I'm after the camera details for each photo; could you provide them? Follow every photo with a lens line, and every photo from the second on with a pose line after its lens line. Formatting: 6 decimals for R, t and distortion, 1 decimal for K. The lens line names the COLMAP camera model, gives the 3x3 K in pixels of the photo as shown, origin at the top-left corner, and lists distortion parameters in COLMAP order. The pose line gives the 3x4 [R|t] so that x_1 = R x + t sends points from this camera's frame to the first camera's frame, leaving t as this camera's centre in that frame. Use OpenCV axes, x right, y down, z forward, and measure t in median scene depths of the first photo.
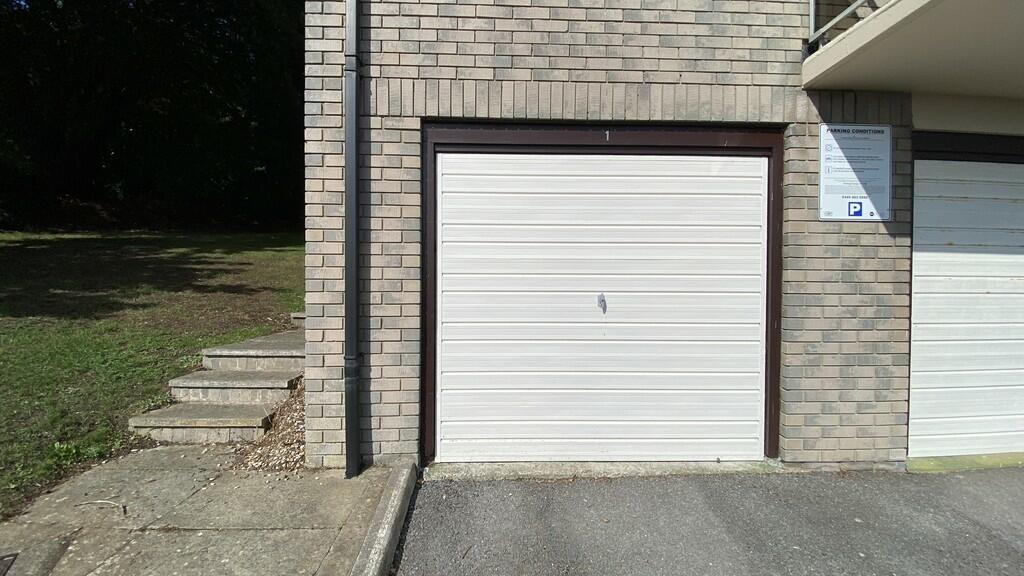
lens RADIAL K [[392.8, 0, 512.0], [0, 392.8, 288.0], [0, 0, 1]] dist [0.013828, -0.021778]
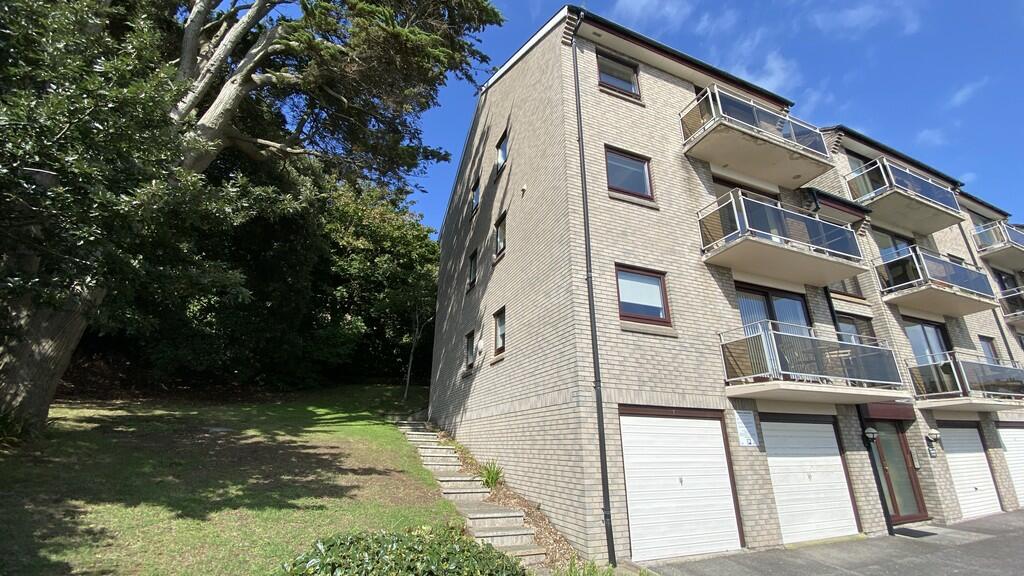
lens RADIAL K [[392.8, 0, 512.0], [0, 392.8, 288.0], [0, 0, 1]] dist [0.013828, -0.021778]
pose [[0.937739, 0.132722, 0.320982, -1.783551], [-0.003201, 0.927379, -0.374108, -0.163075], [-0.347325, 0.349789, 0.870065, -1.260673]]
